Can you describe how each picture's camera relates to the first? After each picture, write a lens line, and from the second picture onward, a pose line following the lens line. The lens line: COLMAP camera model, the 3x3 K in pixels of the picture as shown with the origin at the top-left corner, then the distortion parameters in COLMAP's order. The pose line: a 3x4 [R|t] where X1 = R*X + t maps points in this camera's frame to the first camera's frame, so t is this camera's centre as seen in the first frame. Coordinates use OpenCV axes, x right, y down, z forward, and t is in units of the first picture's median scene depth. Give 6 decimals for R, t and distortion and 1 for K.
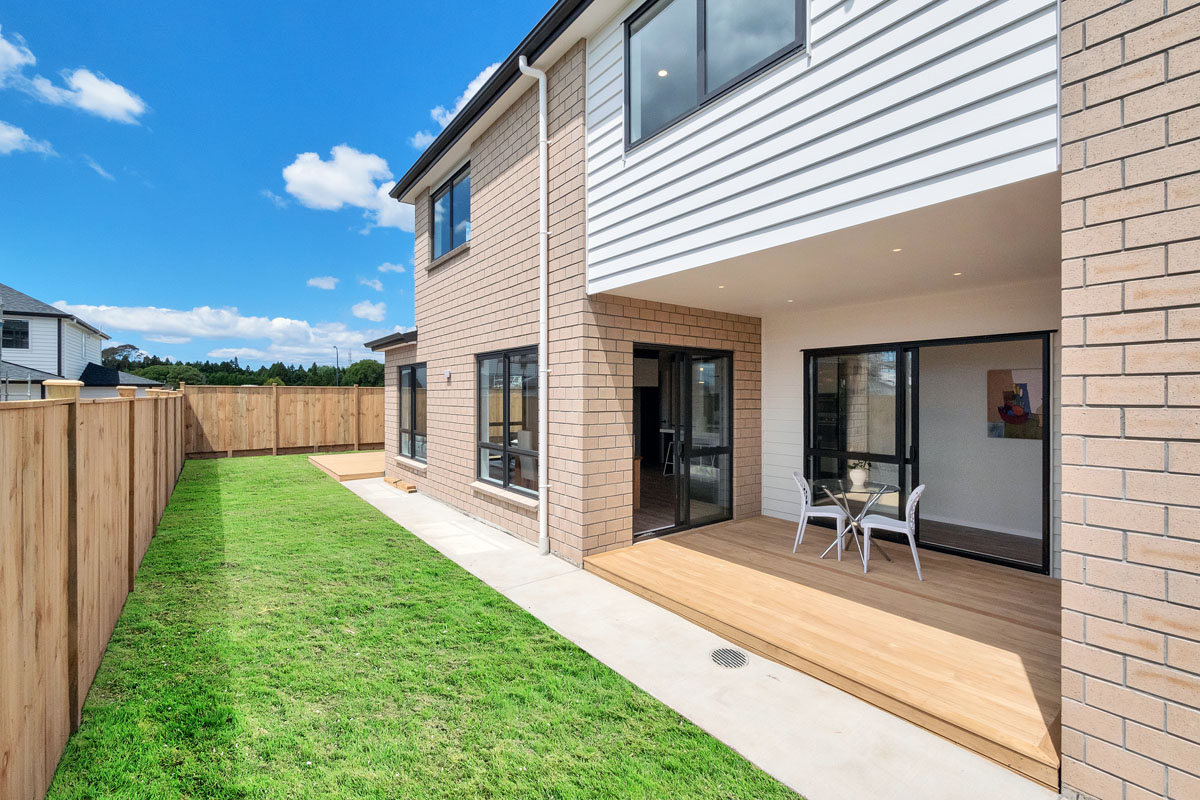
lens RADIAL K [[505.9, 0, 600.0], [0, 505.9, 400.0], [0, 0, 1]] dist [0.000088, -0.000170]
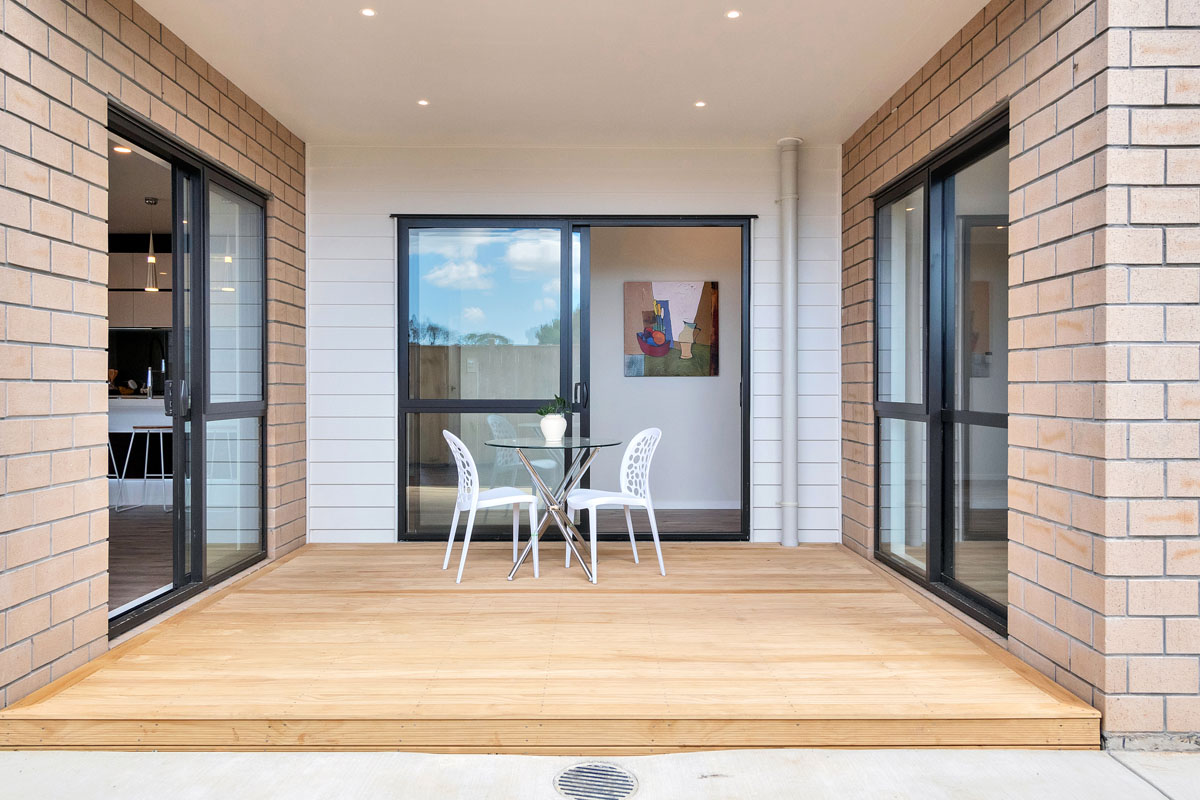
lens RADIAL K [[855.5, 0, 600.0], [0, 855.5, 400.0], [0, 0, 1]] dist [-0.000660, -0.000076]
pose [[0.604485, -0.012589, 0.796517, -0.216099], [0.005755, 0.999918, 0.011436, 0.099825], [-0.796596, -0.002329, 0.604508, 0.335625]]
